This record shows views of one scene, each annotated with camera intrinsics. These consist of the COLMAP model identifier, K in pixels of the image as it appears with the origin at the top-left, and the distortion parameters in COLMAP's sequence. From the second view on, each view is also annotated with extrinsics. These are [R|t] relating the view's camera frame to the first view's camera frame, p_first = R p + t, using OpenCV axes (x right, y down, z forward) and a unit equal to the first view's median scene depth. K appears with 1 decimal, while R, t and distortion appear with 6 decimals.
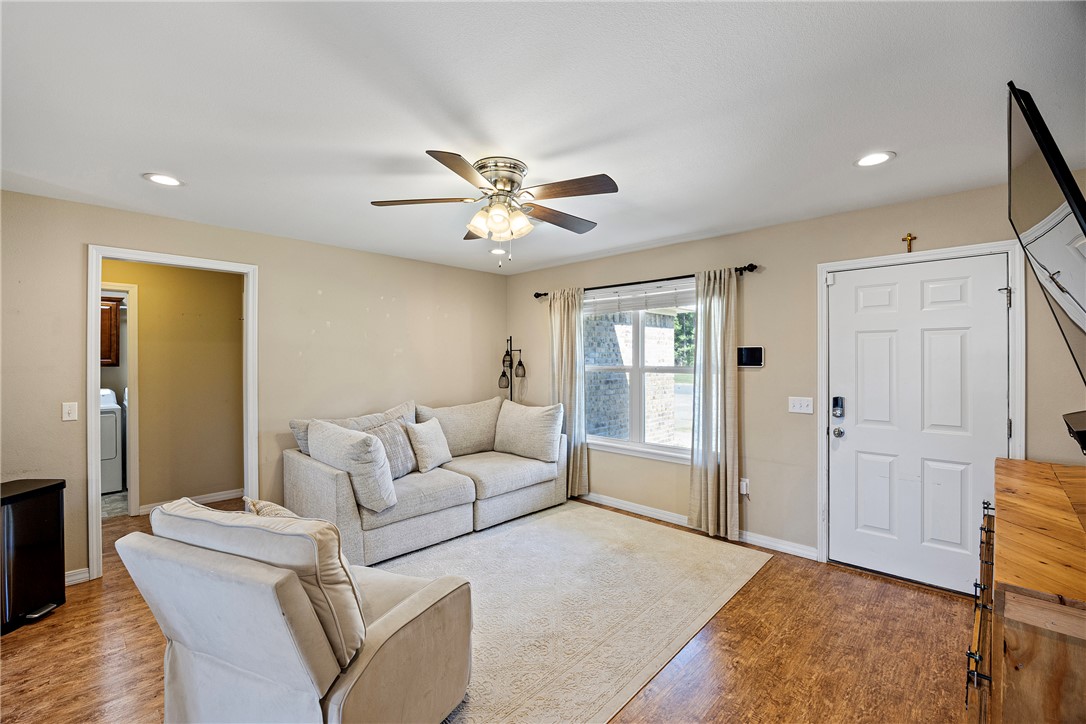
lens RADIAL K [[476.1, 0, 546.4], [0, 476.1, 360.2], [0, 0, 1]] dist [-0.004204, -0.000907]
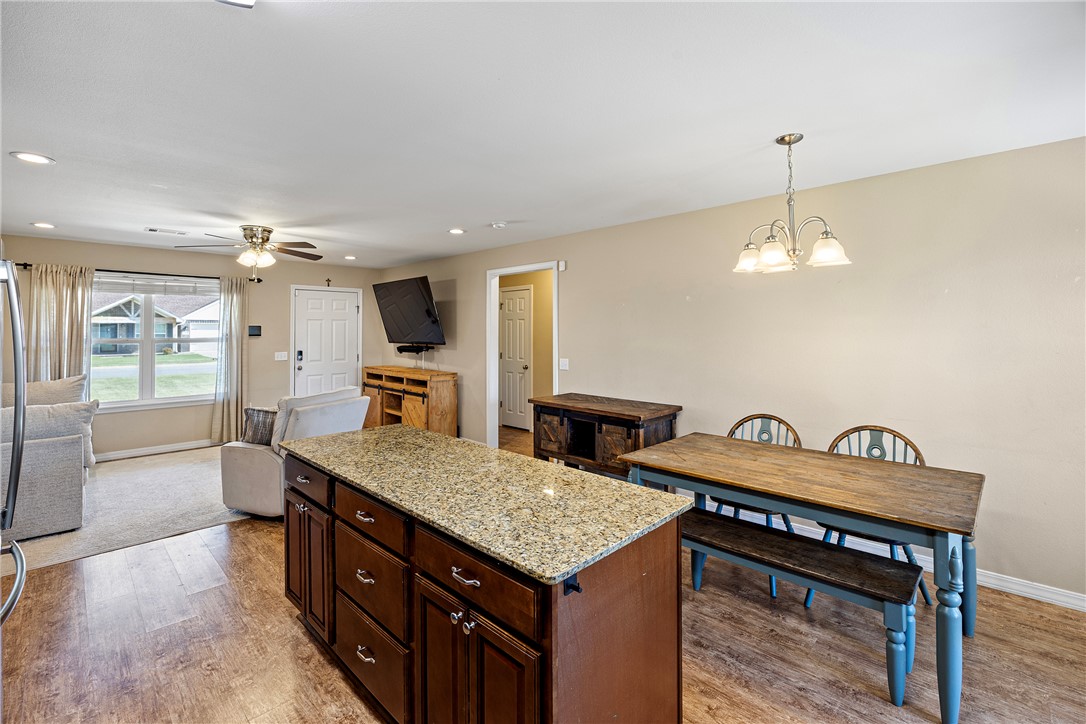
lens RADIAL K [[476.1, 0, 539.3], [0, 476.1, 328.1], [0, 0, 1]] dist [-0.004204, -0.000907]
pose [[0.032331, 0.004097, 0.999469, -1.361630], [0.002987, 0.999987, -0.004195, -0.008356], [-0.999473, 0.003121, 0.032318, -0.102274]]
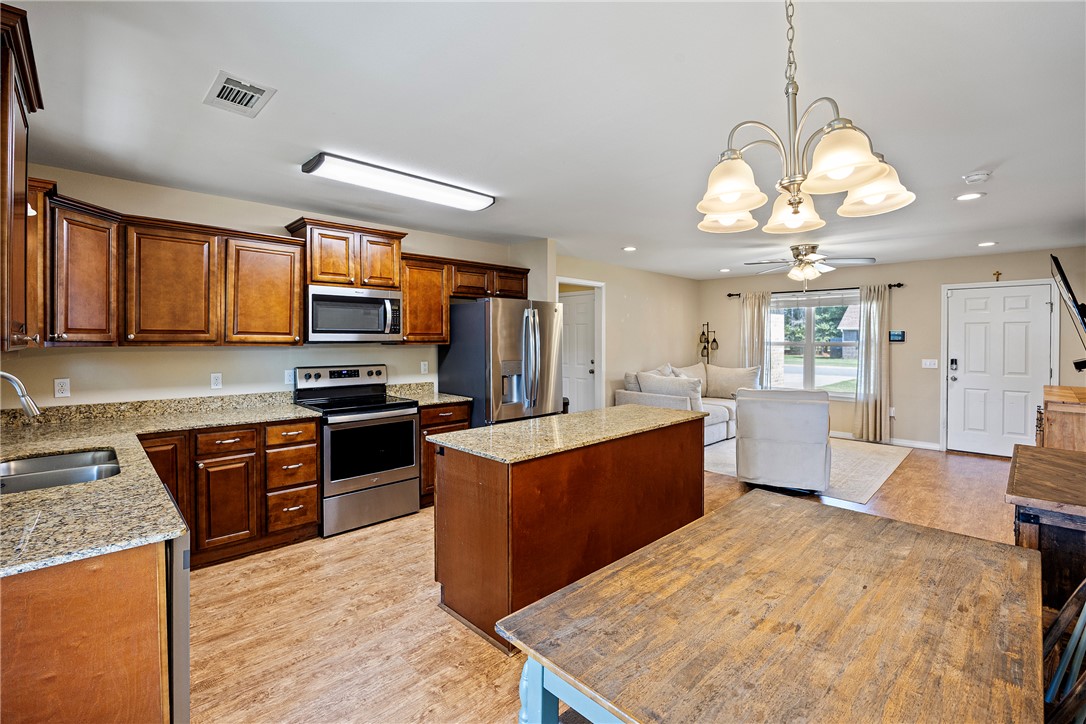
lens RADIAL K [[485.7, 0, 550.9], [0, 485.7, 342.4], [0, 0, 1]] dist [-0.005984, -0.000619]
pose [[0.999514, 0.001759, -0.031131, -0.827495], [-0.001484, 0.999960, 0.008867, 0.000618], [0.031145, -0.008817, 0.999476, -0.851008]]
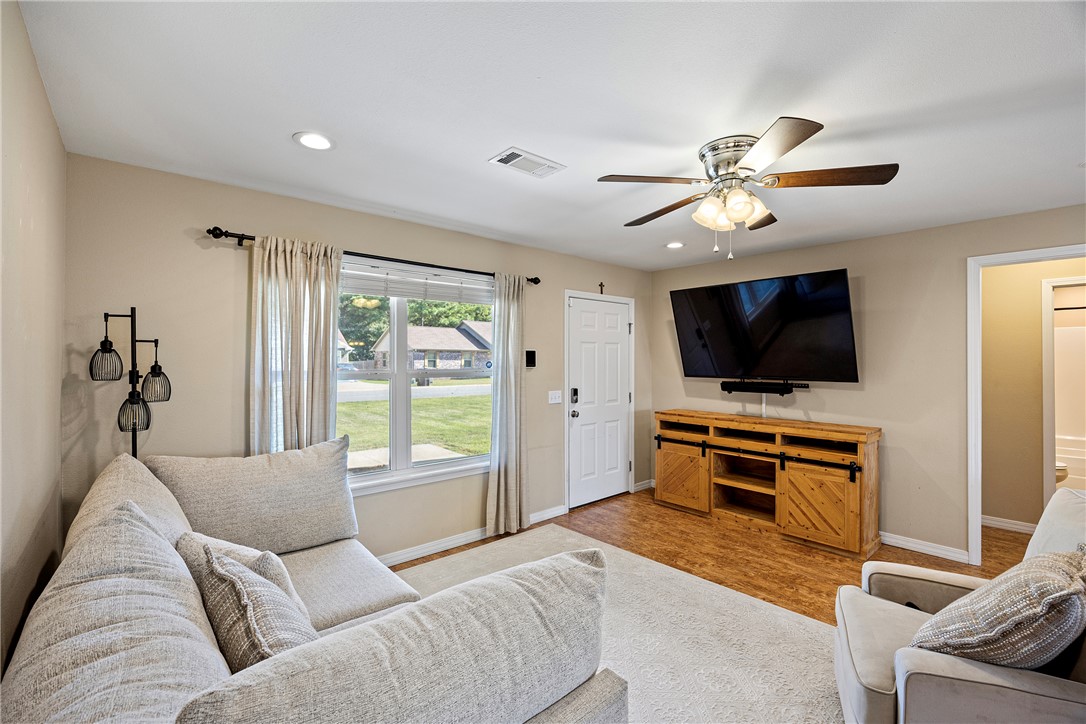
lens RADIAL K [[476.1, 0, 562.5], [0, 476.1, 351.7], [0, 0, 1]] dist [-0.004204, -0.000907]
pose [[0.056385, 0.013067, 0.998324, -0.744497], [-0.003255, 0.999911, -0.012904, -0.010054], [-0.998404, -0.002522, 0.056422, 0.919111]]
